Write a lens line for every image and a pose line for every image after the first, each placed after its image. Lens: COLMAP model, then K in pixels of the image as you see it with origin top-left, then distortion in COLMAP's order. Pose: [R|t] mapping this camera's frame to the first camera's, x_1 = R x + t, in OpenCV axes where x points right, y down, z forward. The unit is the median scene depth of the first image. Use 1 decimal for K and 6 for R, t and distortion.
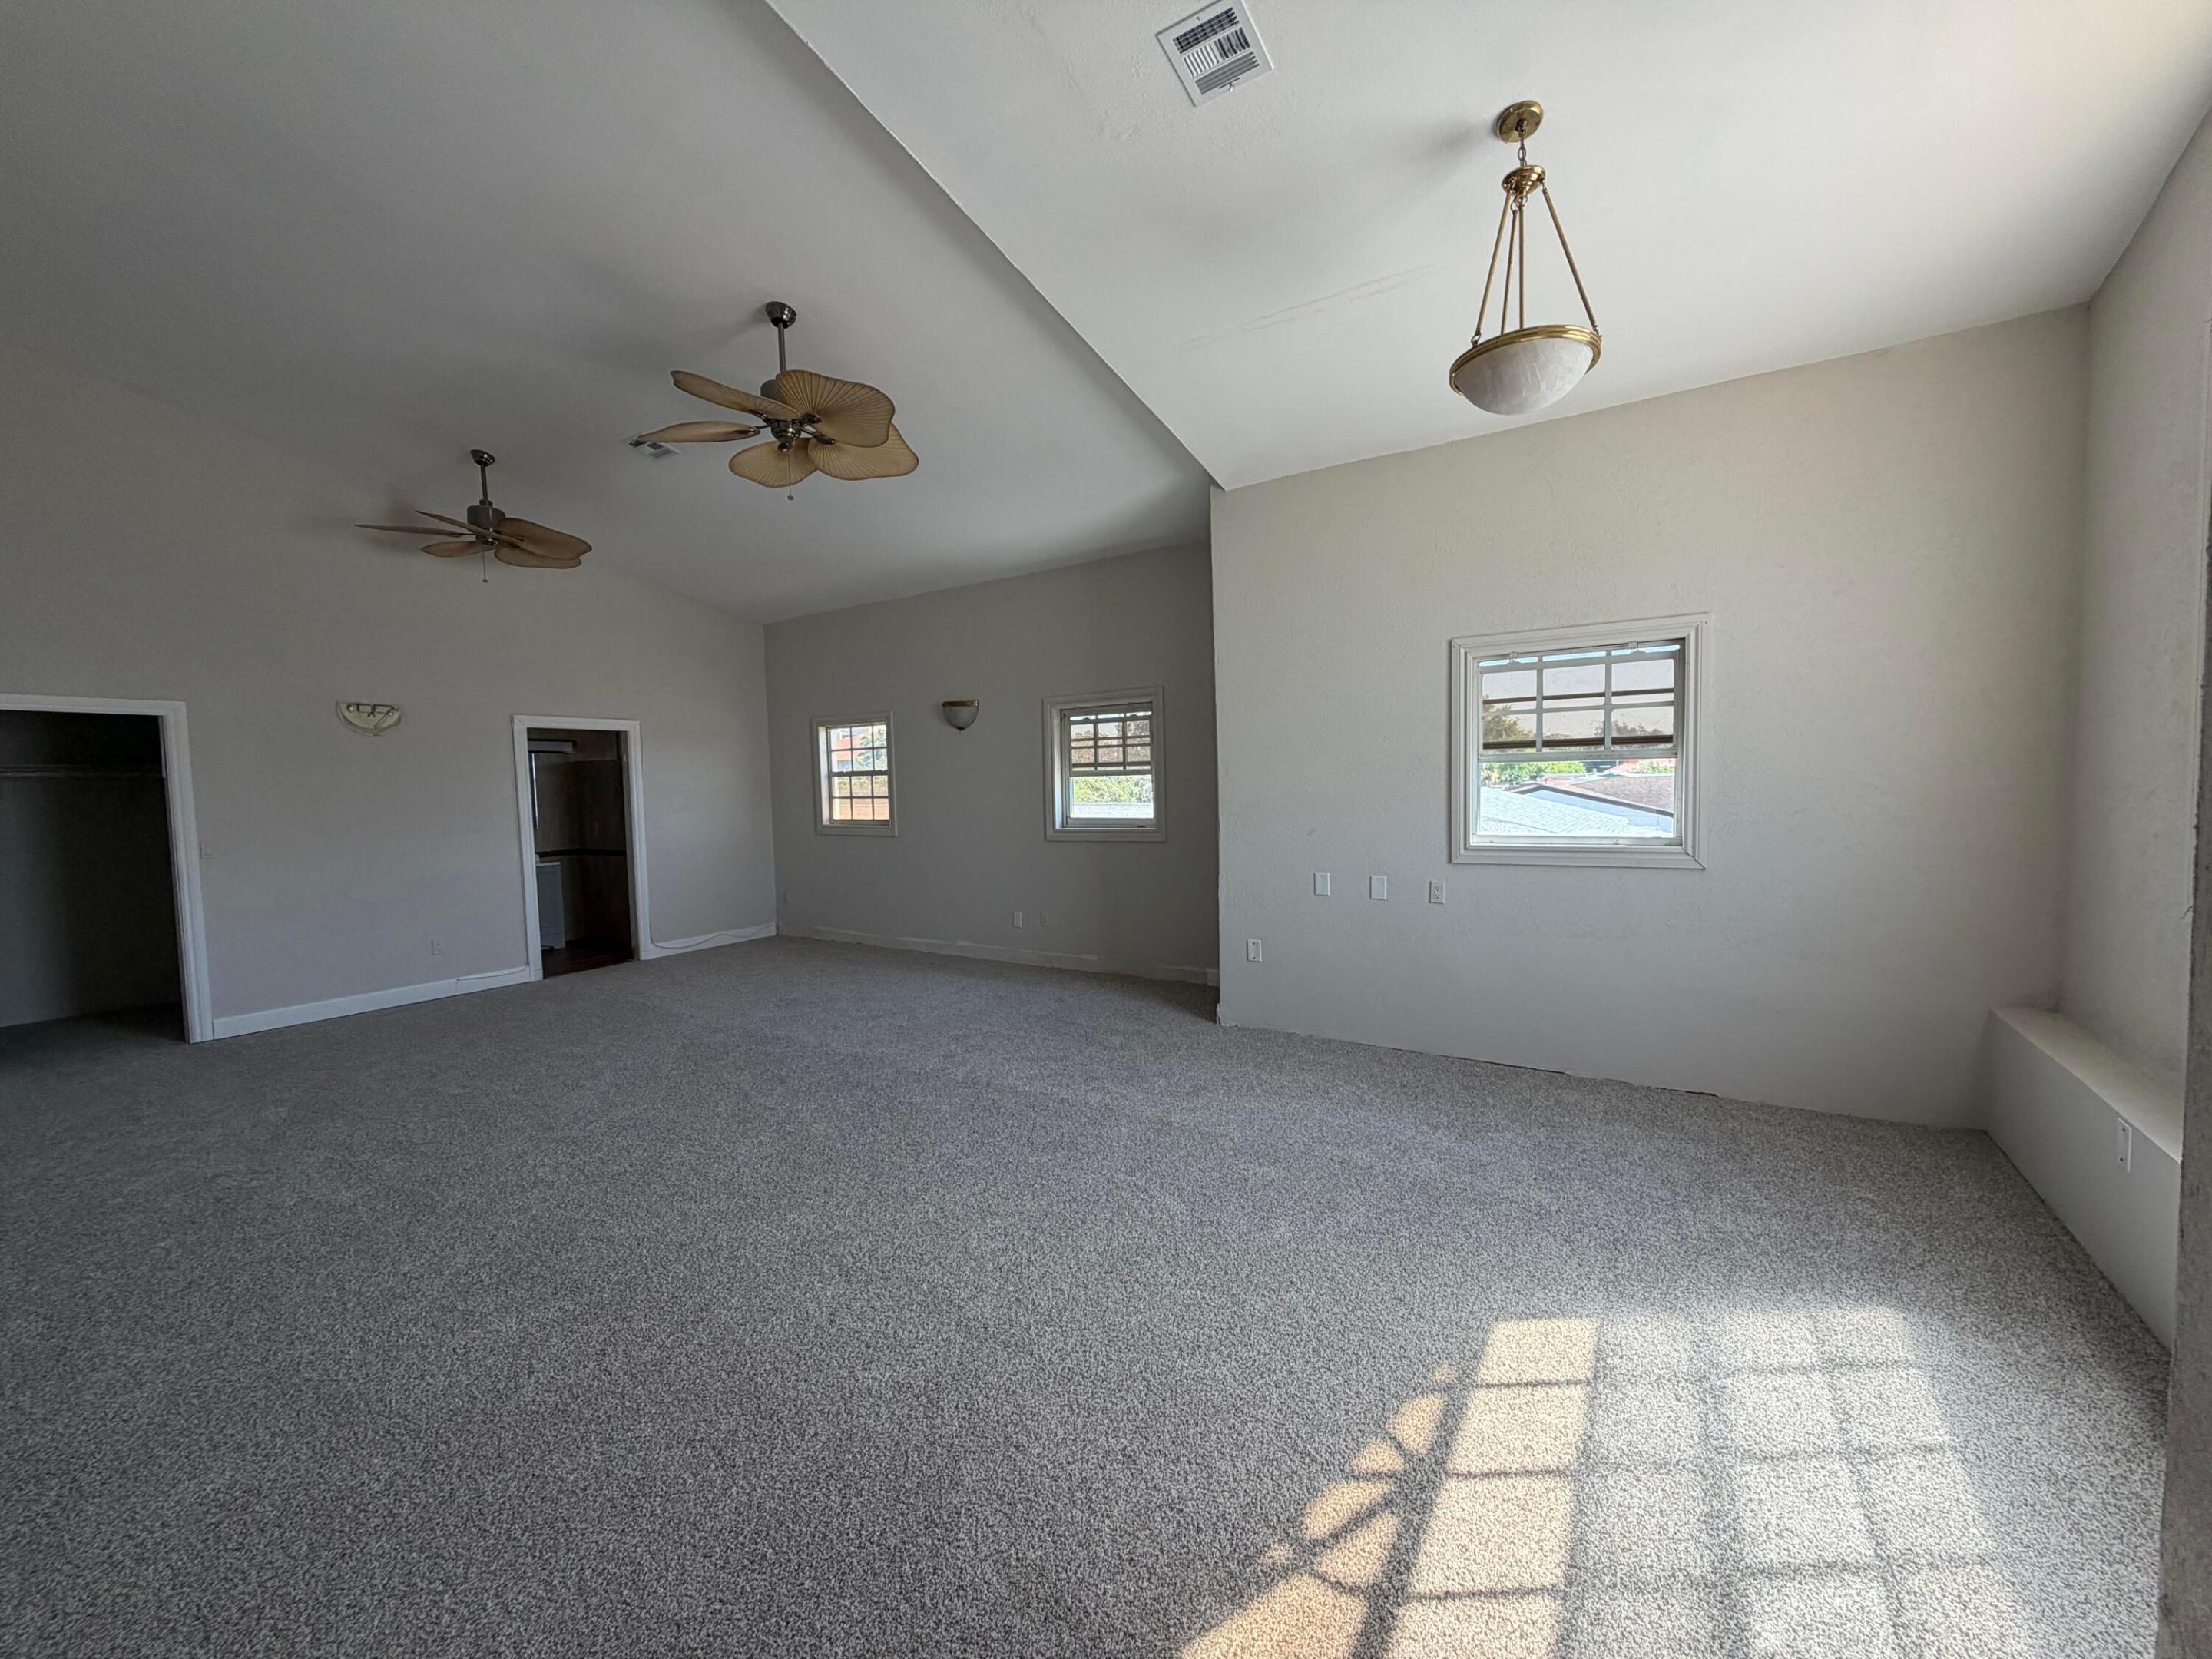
lens RADIAL K [[882.2, 0, 1101.0], [0, 882.2, 830.7], [0, 0, 1]] dist [-0.000288, 0.000536]
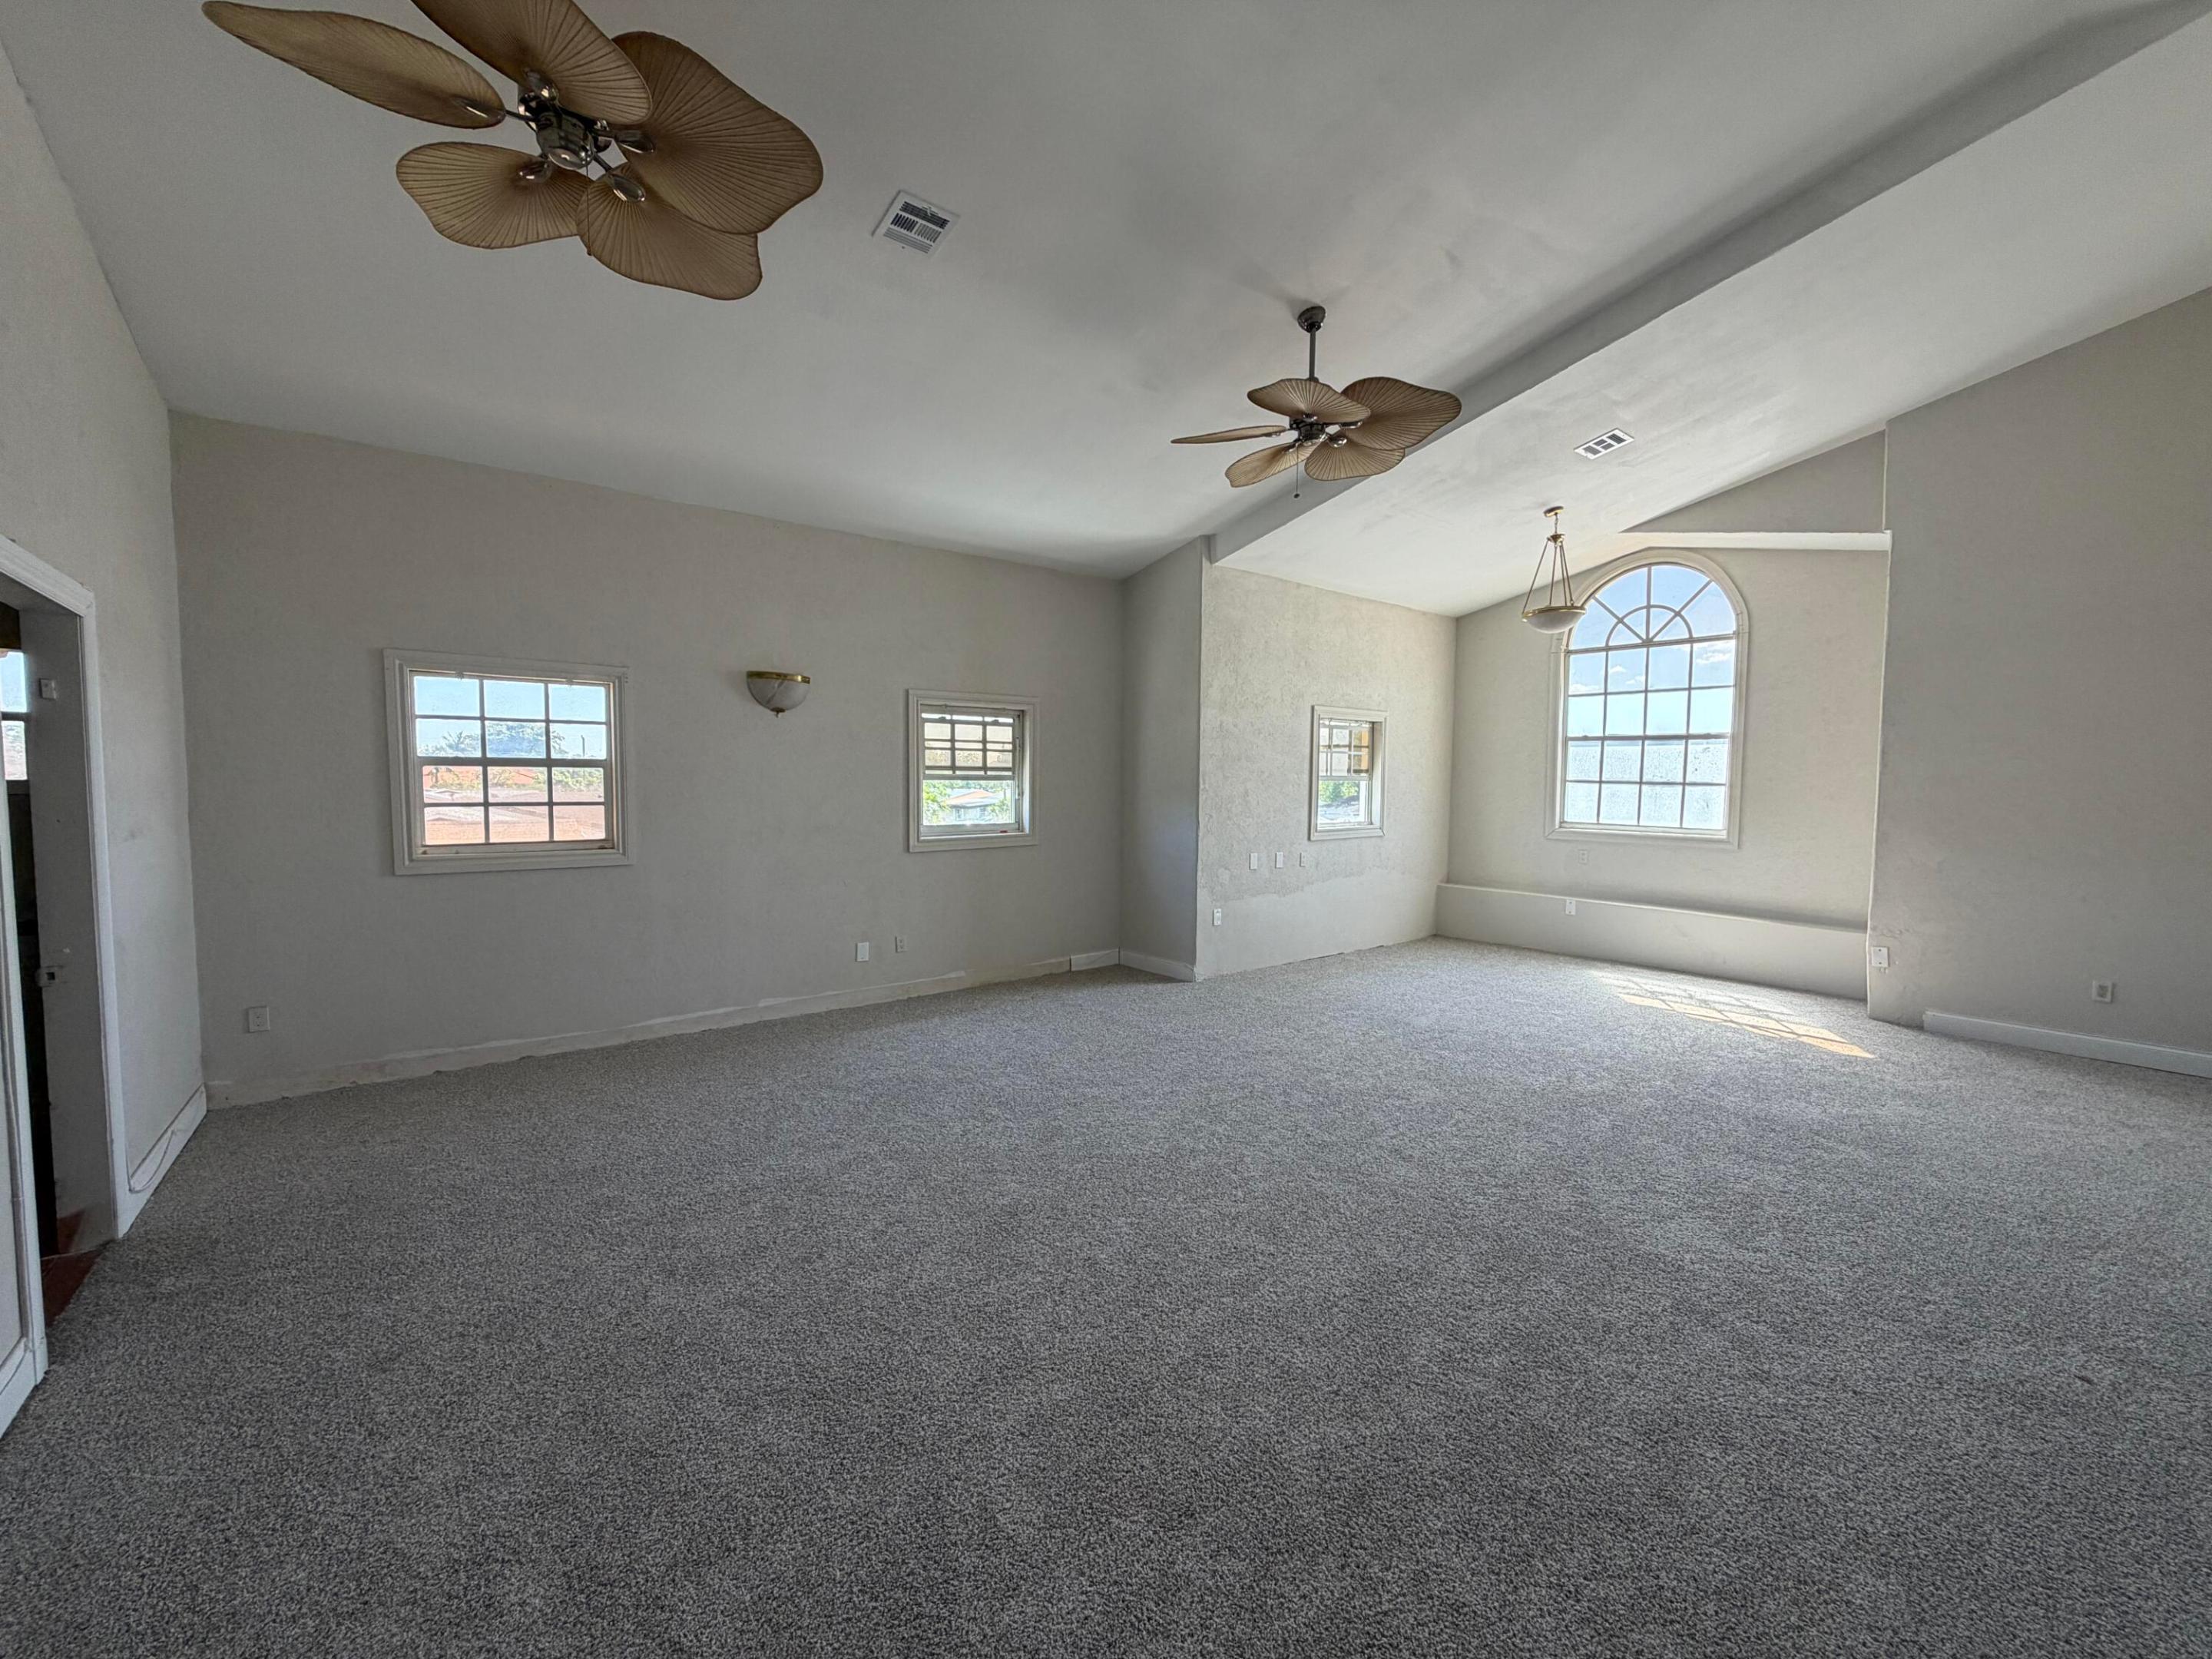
lens RADIAL K [[882.2, 0, 1102.1], [0, 882.2, 829.5], [0, 0, 1]] dist [-0.000288, 0.000536]
pose [[0.319102, -0.024213, 0.947411, -1.282271], [0.045458, 0.998914, 0.010218, -0.018289], [-0.946630, 0.039807, 0.319856, 0.839571]]
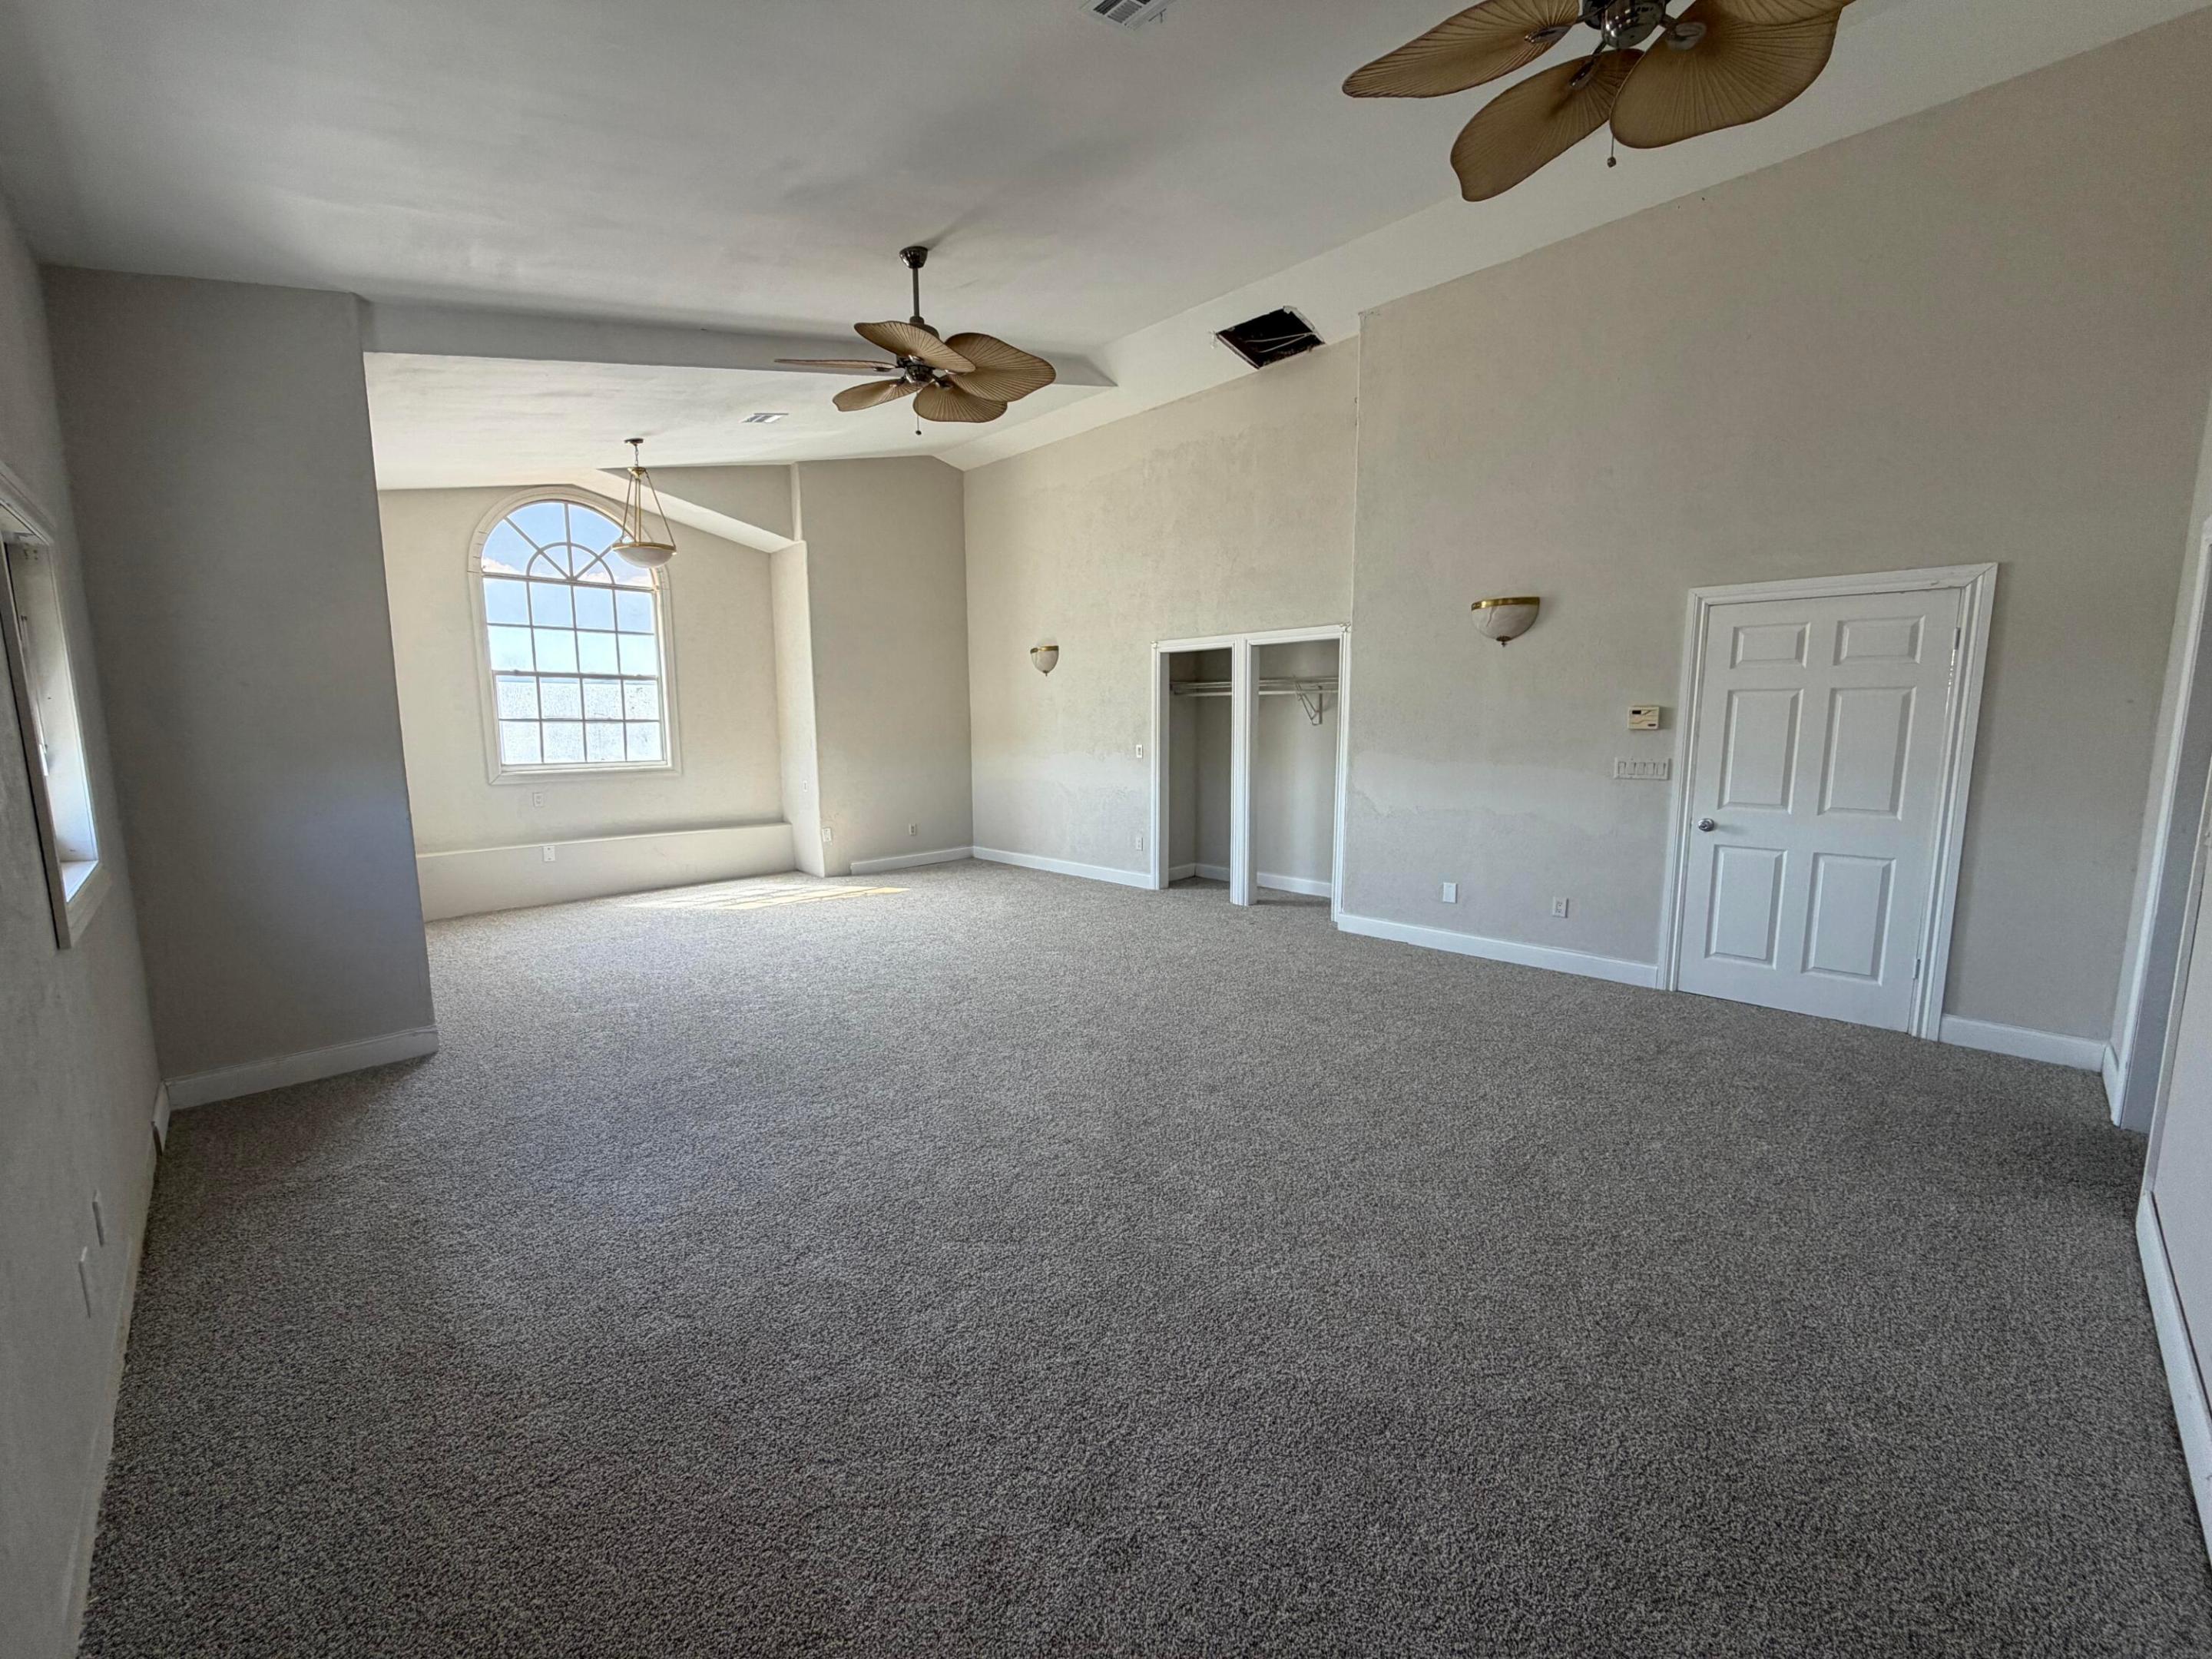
lens RADIAL K [[882.2, 0, 1102.2], [0, 882.2, 831.3], [0, 0, 1]] dist [-0.000288, 0.000536]
pose [[-0.977441, 0.008213, 0.211048, -0.709570], [0.048354, 0.981406, 0.185751, -0.100762], [-0.205599, 0.191766, -0.959664, 1.868458]]
